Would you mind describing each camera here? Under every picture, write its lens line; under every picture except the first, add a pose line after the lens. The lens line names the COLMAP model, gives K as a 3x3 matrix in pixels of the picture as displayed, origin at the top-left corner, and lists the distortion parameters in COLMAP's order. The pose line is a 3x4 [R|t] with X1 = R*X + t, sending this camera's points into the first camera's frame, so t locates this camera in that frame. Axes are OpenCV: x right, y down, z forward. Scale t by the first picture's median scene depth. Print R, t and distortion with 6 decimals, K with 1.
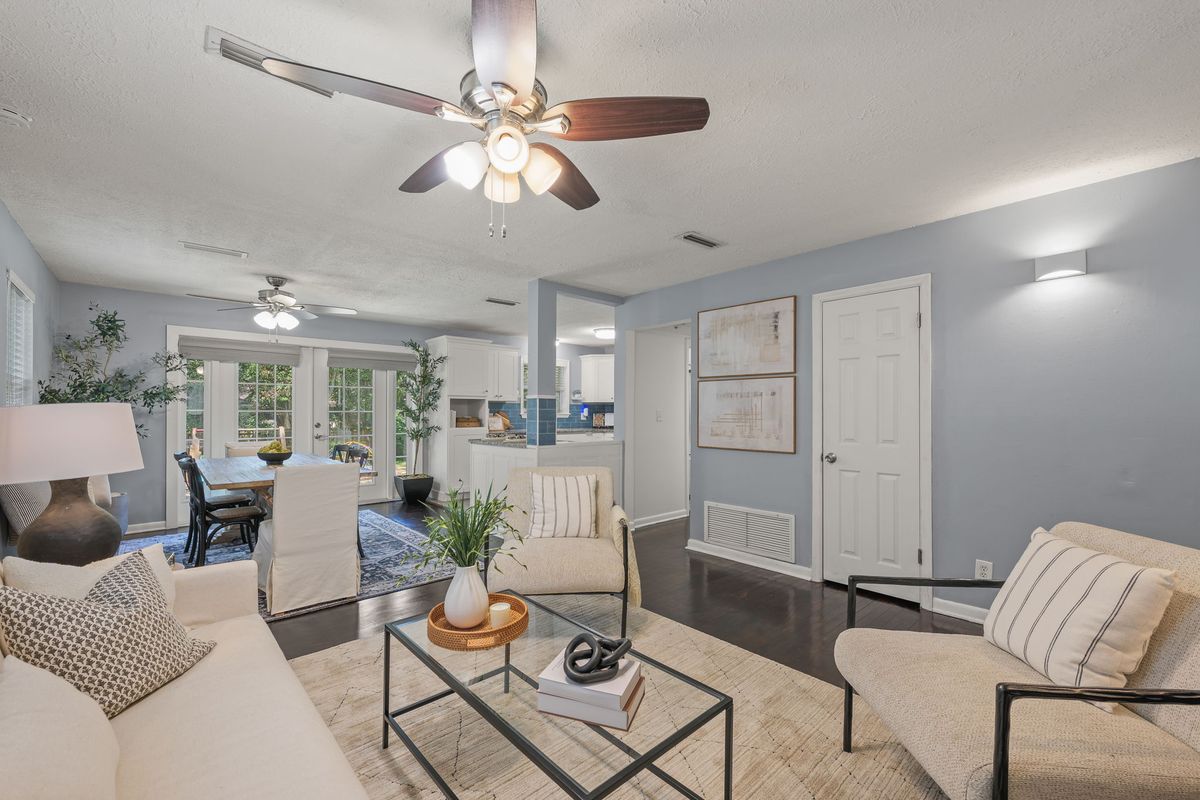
lens RADIAL K [[495.0, 0, 600.0], [0, 495.0, 400.0], [0, 0, 1]] dist [-0.000324, -0.000064]
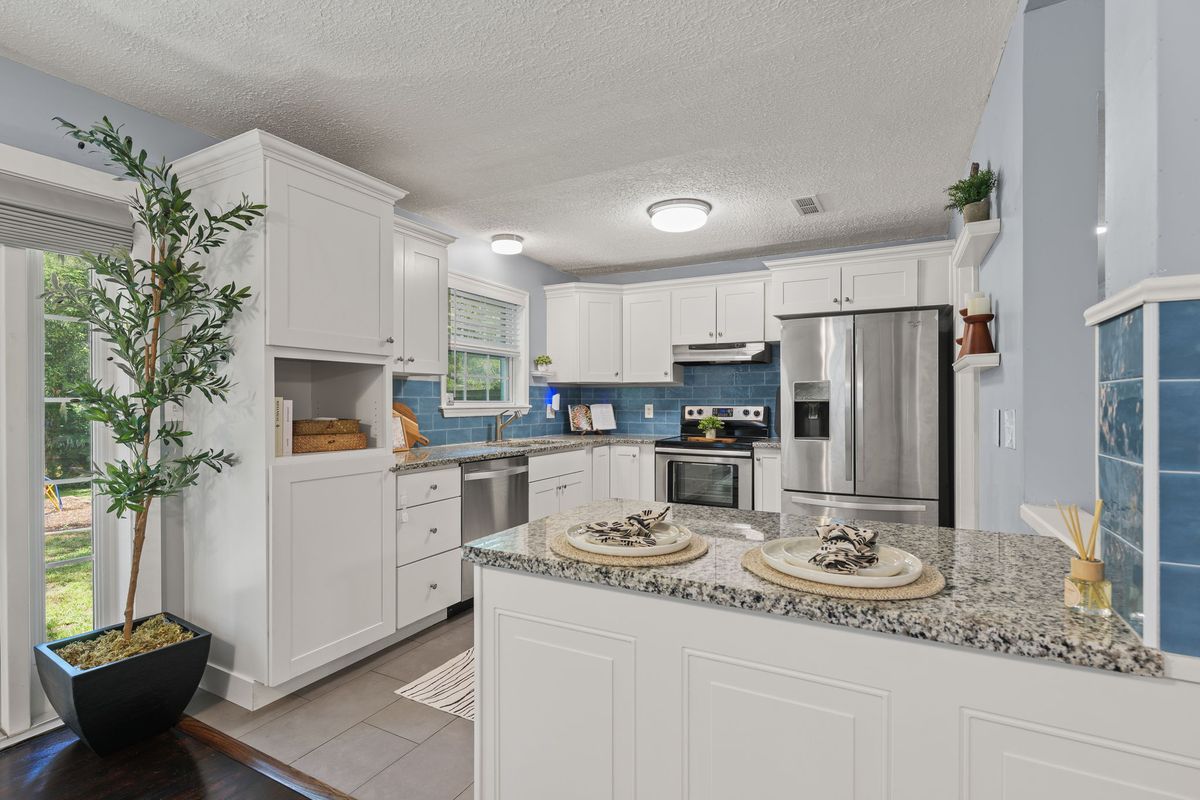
lens RADIAL K [[564.5, 0, 600.0], [0, 564.5, 400.0], [0, 0, 1]] dist [-0.002497, -0.000604]
pose [[0.945157, -0.001390, 0.326612, -0.226431], [-0.005533, 0.999779, 0.020264, 0.014115], [-0.326569, -0.020960, 0.944941, 0.613592]]
